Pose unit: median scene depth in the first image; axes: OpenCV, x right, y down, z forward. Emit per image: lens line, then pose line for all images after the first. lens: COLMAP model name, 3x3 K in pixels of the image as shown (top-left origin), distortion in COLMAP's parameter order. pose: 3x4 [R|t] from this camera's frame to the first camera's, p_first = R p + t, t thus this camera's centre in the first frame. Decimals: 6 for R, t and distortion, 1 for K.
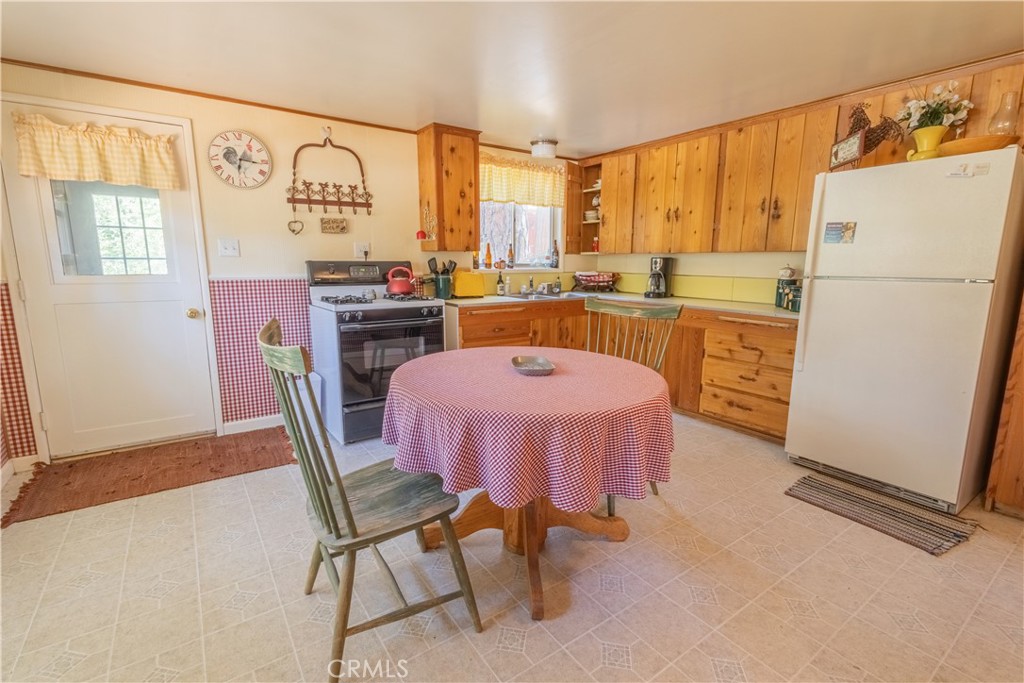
lens RADIAL K [[468.9, 0, 509.5], [0, 468.9, 340.1], [0, 0, 1]] dist [0.017359, -0.004150]
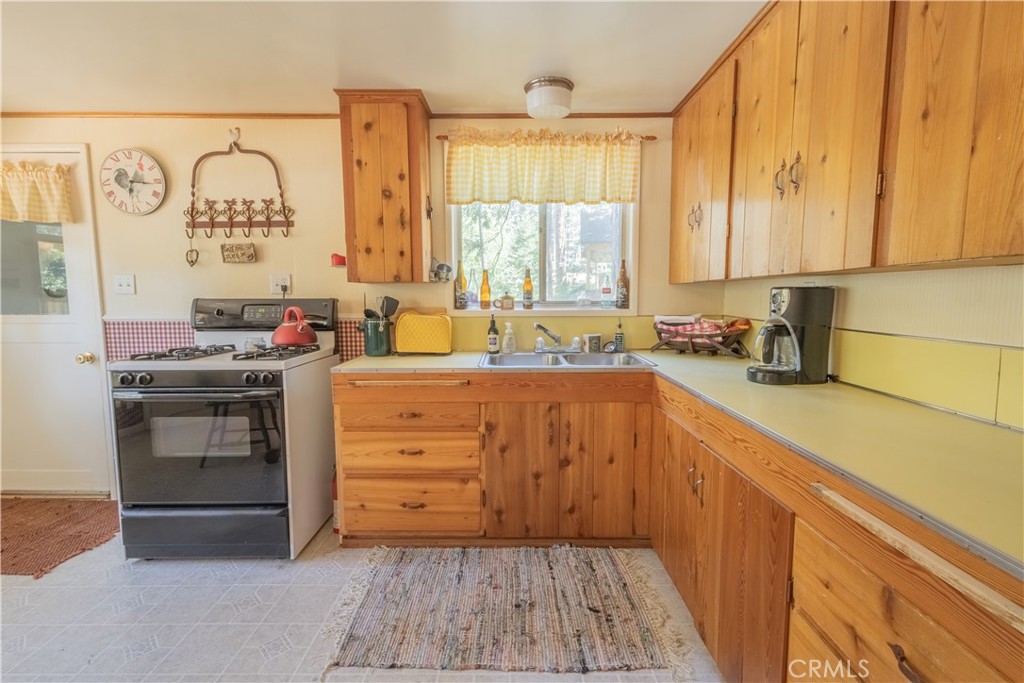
lens RADIAL K [[468.9, 0, 510.3], [0, 468.9, 340.0], [0, 0, 1]] dist [0.017359, -0.004150]
pose [[0.817089, 0.047122, -0.574583, 0.429159], [-0.089686, 0.994910, -0.045946, -0.104531], [0.569493, 0.089074, 0.817156, 0.622830]]
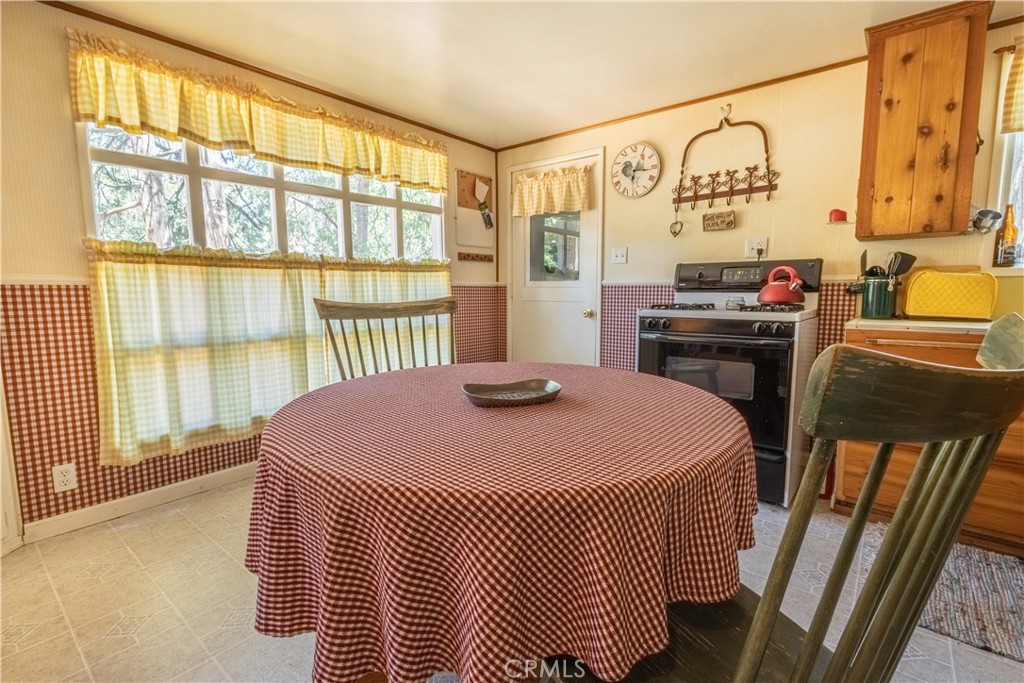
lens RADIAL K [[468.9, 0, 510.3], [0, 468.9, 341.7], [0, 0, 1]] dist [0.017359, -0.004150]
pose [[0.264449, 0.101587, -0.959034, 0.347798], [-0.158681, 0.985466, 0.060631, -0.023353], [0.951255, 0.136147, 0.276726, 0.434947]]
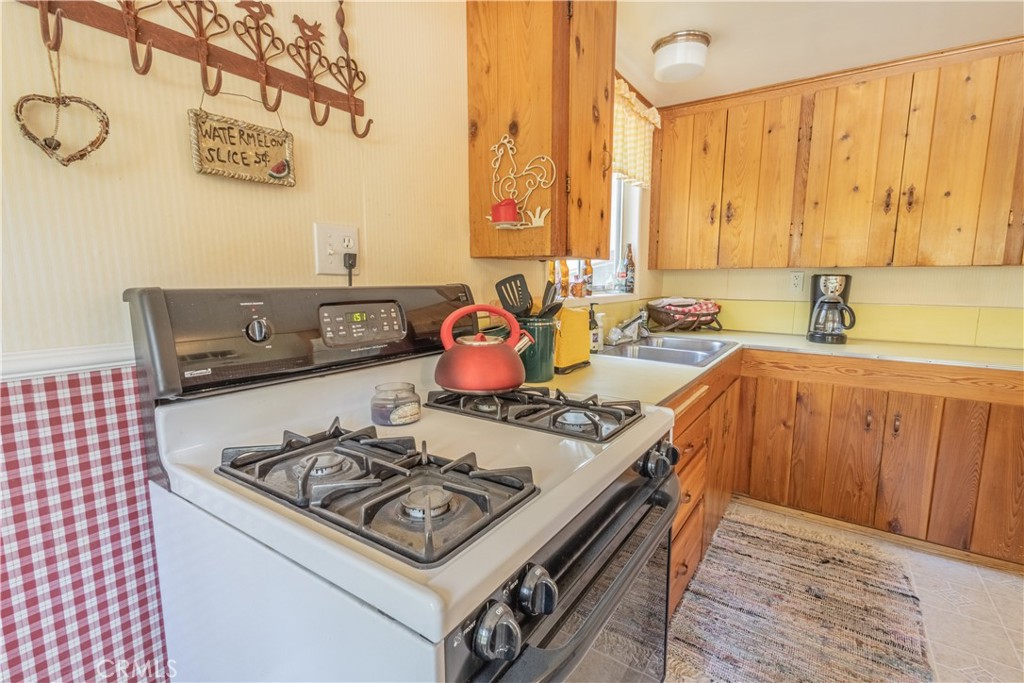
lens RADIAL K [[468.9, 0, 508.6], [0, 468.9, 341.1], [0, 0, 1]] dist [0.017359, -0.004150]
pose [[0.937807, -0.047929, 0.343833, -0.326346], [0.059298, 0.997984, -0.022619, -0.123046], [-0.342056, 0.041601, 0.938758, 0.697640]]
